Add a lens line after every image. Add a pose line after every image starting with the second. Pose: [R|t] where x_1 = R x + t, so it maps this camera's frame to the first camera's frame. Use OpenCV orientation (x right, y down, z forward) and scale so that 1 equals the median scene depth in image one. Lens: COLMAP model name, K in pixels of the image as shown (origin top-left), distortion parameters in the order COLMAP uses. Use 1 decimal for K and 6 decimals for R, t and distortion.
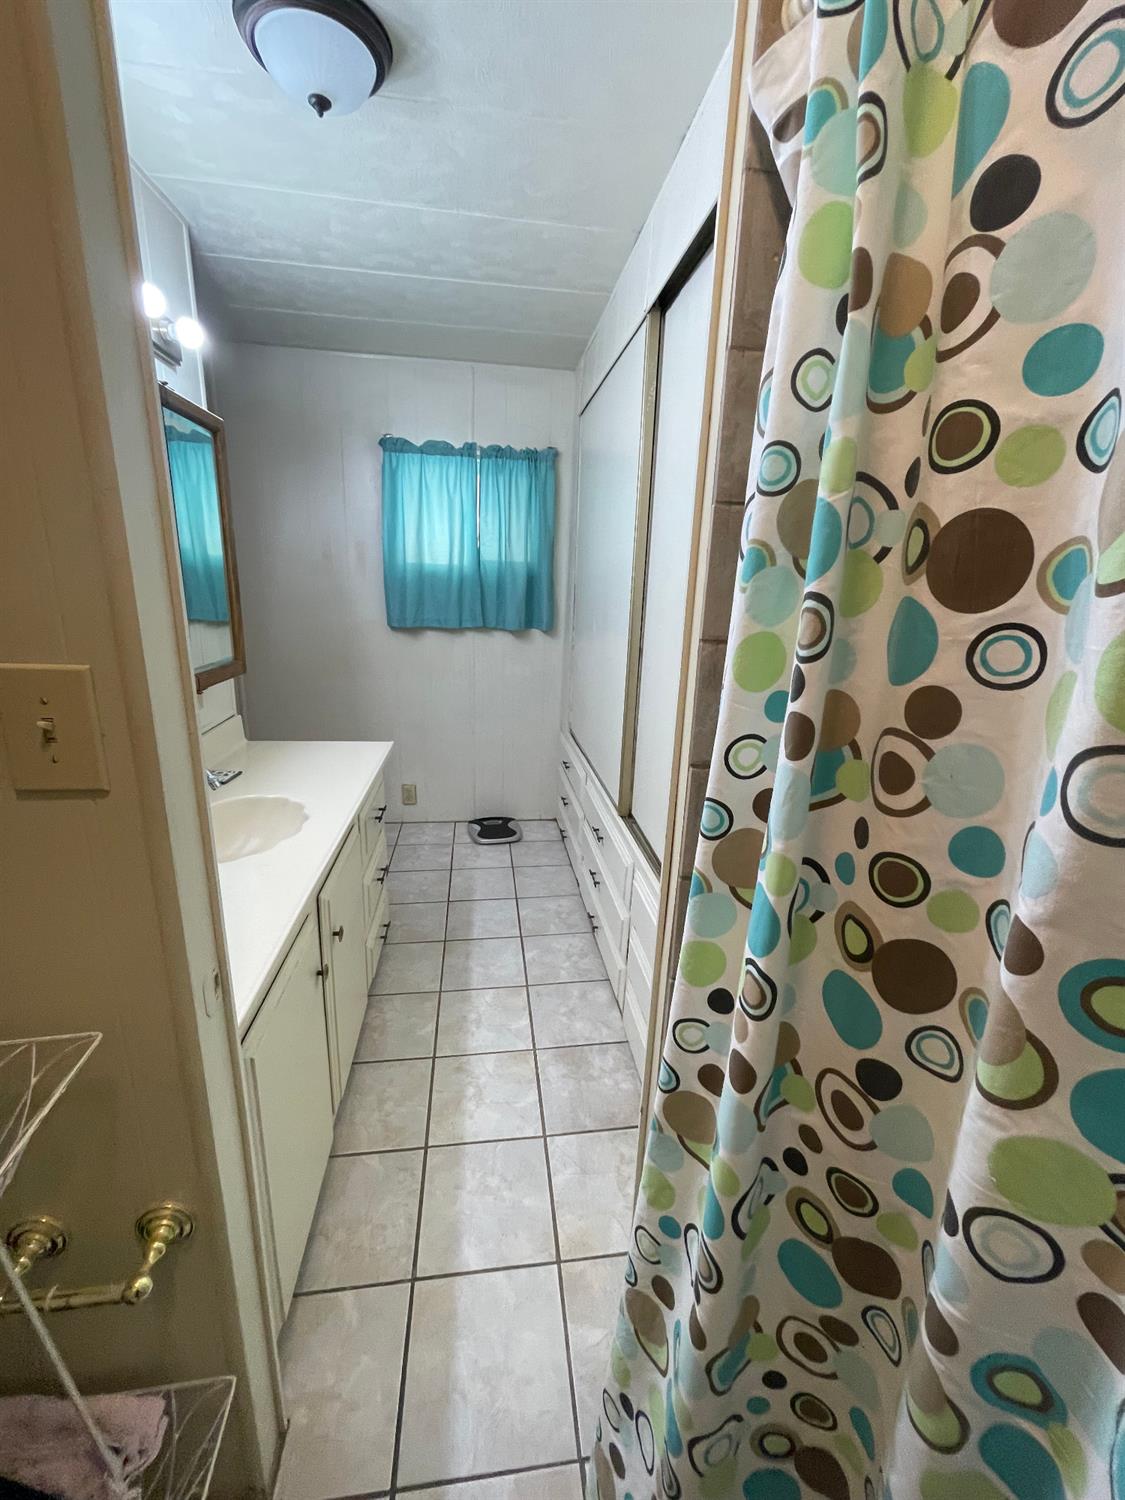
lens RADIAL K [[608.3, 0, 562.7], [0, 608.3, 740.3], [0, 0, 1]] dist [-0.007533, -0.000678]
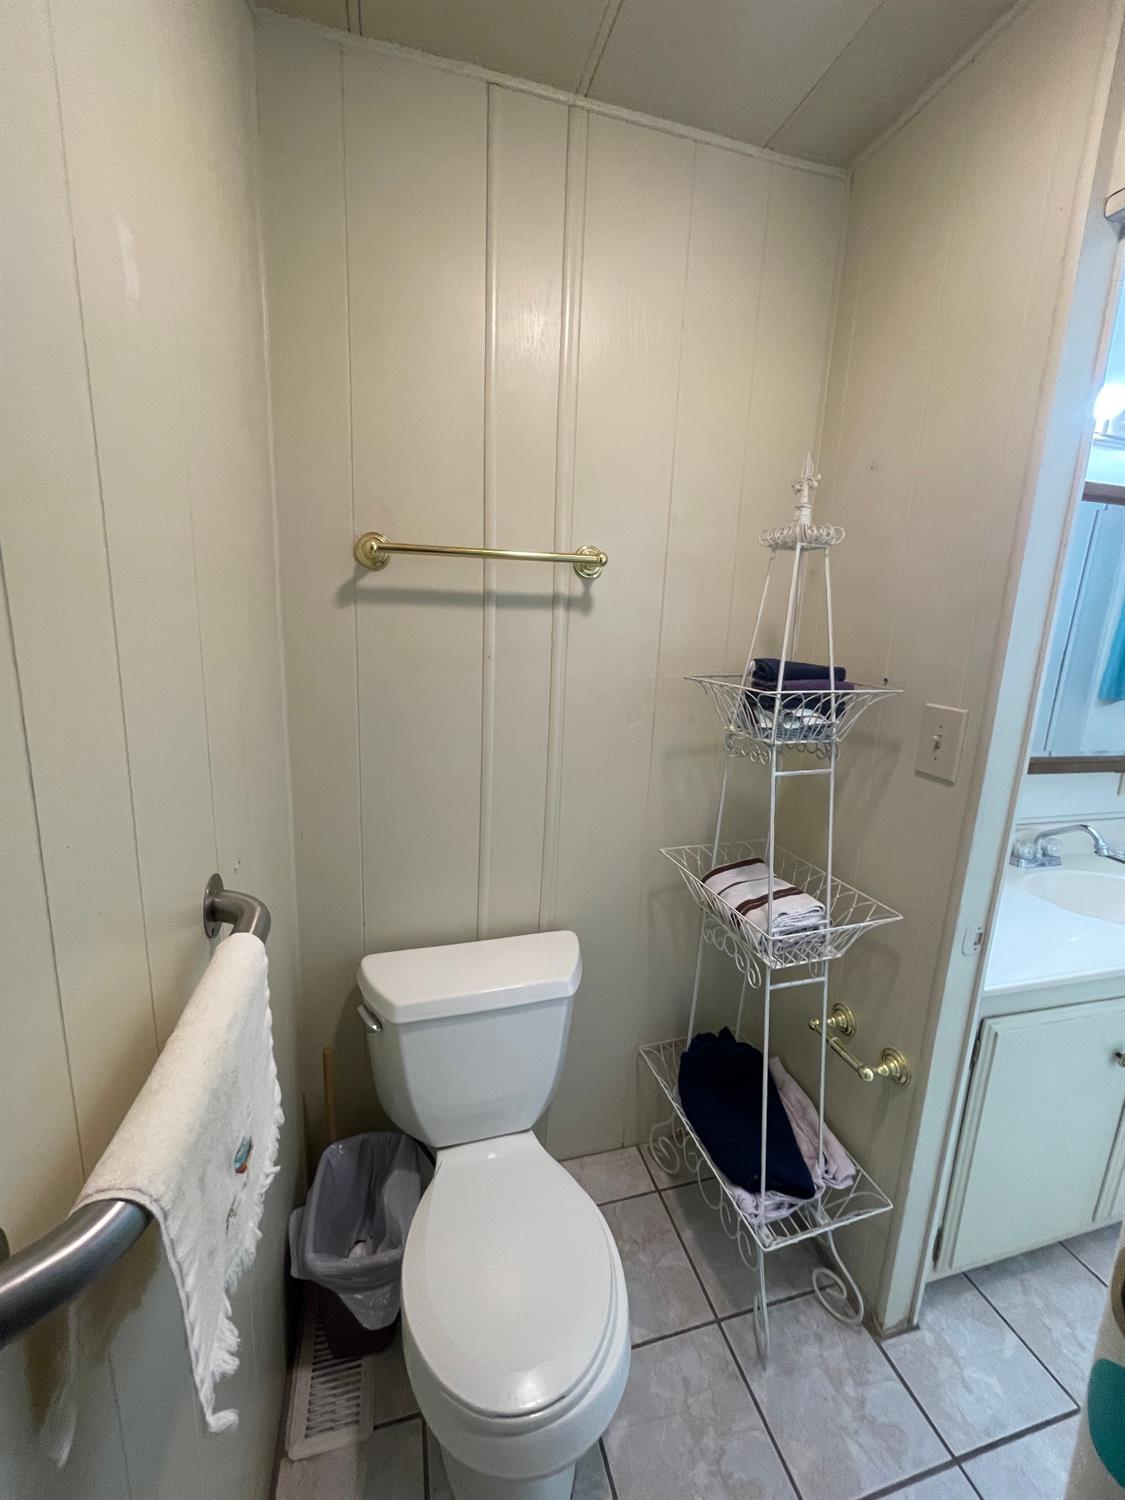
lens RADIAL K [[608.3, 0, 562.4], [0, 608.3, 741.5], [0, 0, 1]] dist [-0.007533, -0.000678]
pose [[0.137021, 0.176978, -0.974630, 0.620480], [-0.281746, 0.950235, 0.132938, 0.046458], [0.949655, 0.256383, 0.180065, -0.323177]]
